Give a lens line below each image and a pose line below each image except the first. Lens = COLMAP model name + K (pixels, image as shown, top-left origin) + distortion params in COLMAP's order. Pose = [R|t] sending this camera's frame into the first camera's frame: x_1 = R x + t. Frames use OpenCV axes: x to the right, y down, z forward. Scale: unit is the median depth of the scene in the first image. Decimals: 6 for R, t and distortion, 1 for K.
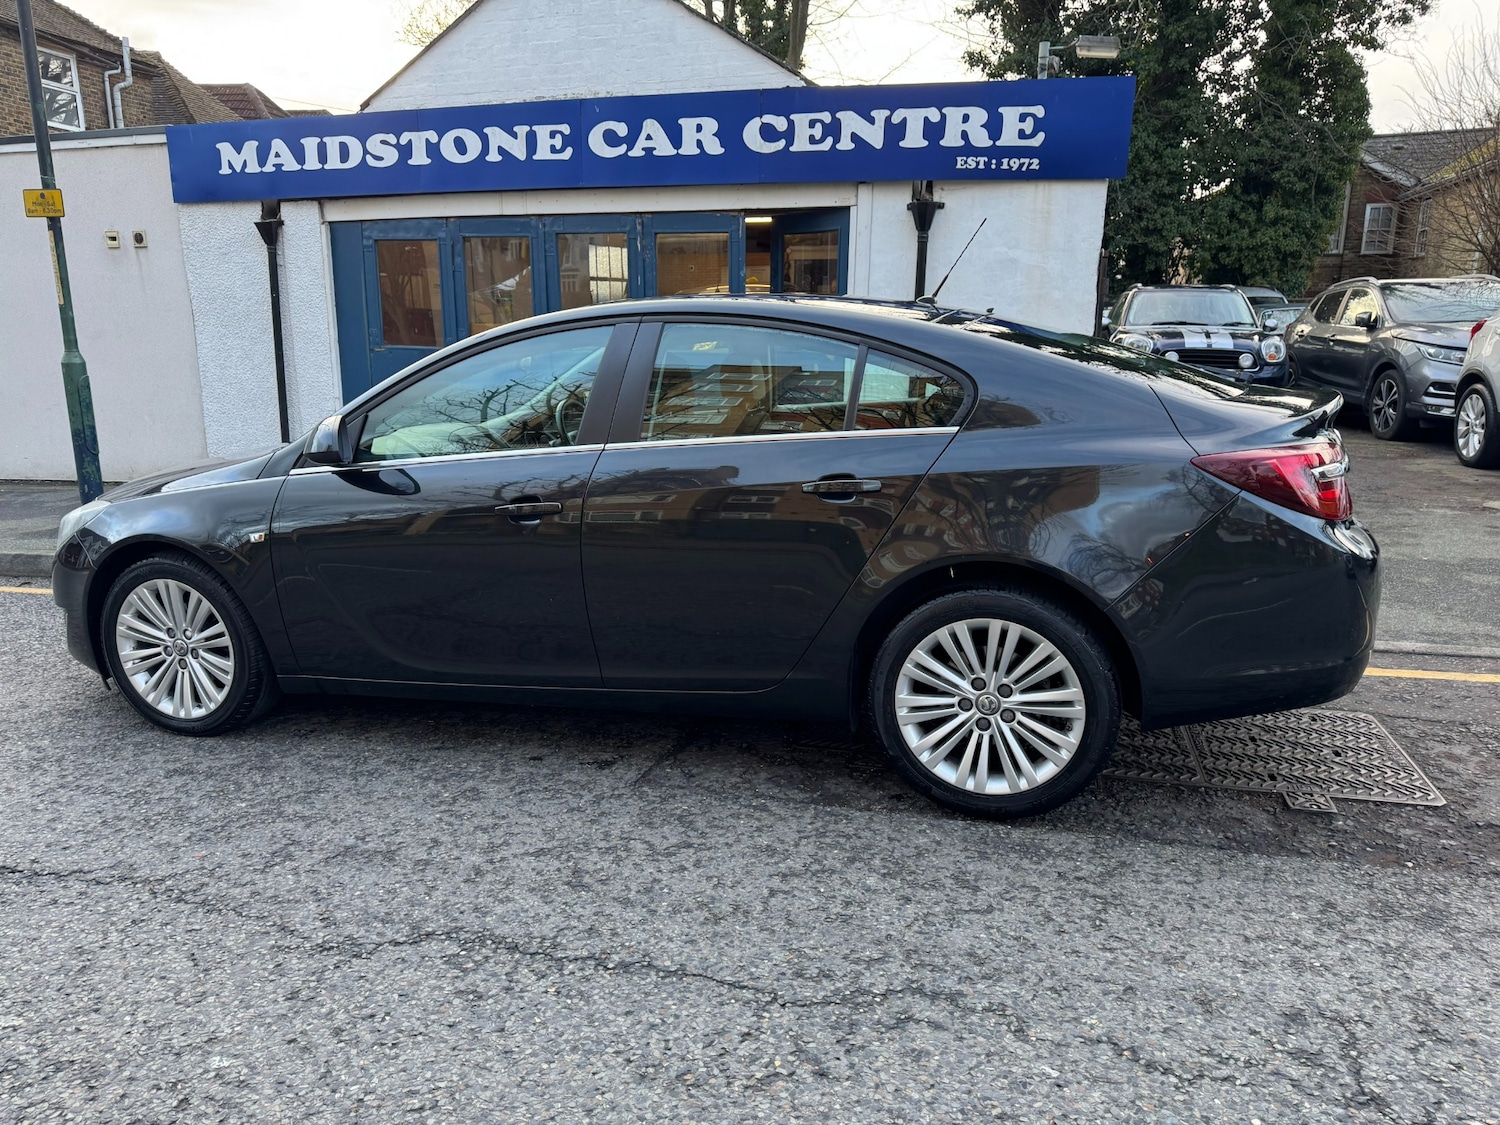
lens RADIAL K [[1056.8, 0, 738.2], [0, 1056.8, 567.5], [0, 0, 1]] dist [0.032881, -0.035880]
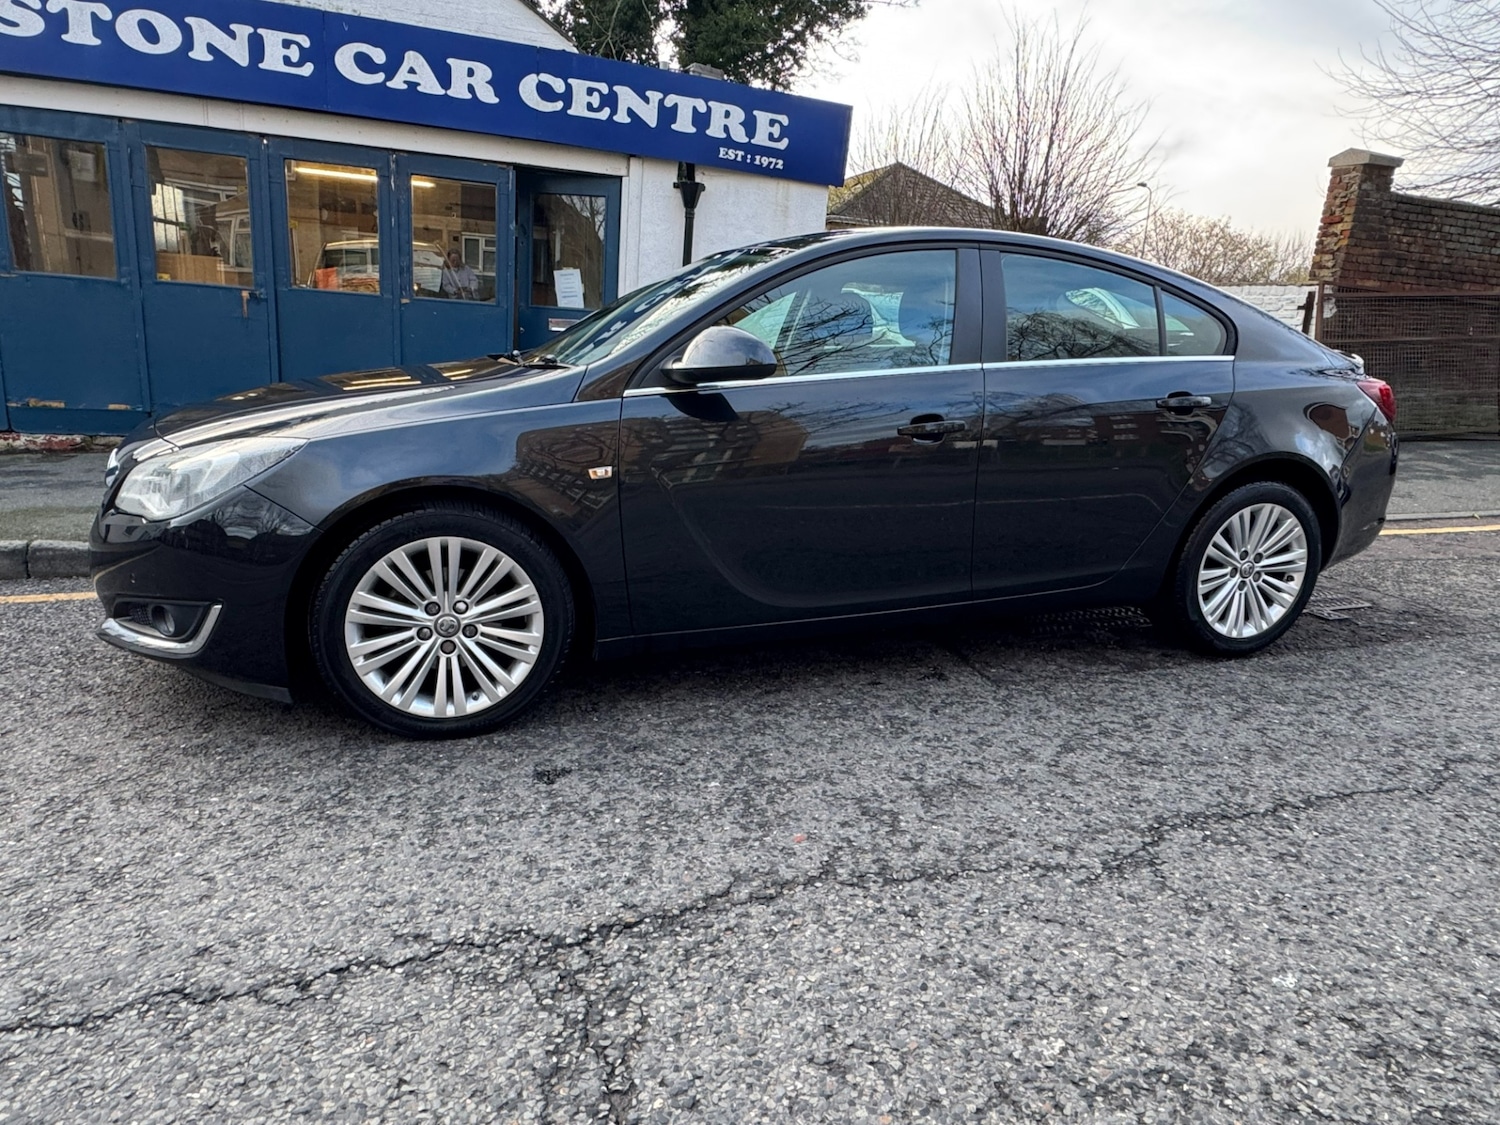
lens RADIAL K [[903.6, 0, 744.2], [0, 903.6, 565.9], [0, 0, 1]] dist [-0.002508, 0.001646]
pose [[0.812690, -0.096196, 0.574700, -0.369418], [0.071025, 0.995278, 0.066158, 0.002086], [-0.578351, -0.012948, 0.815685, 0.176580]]
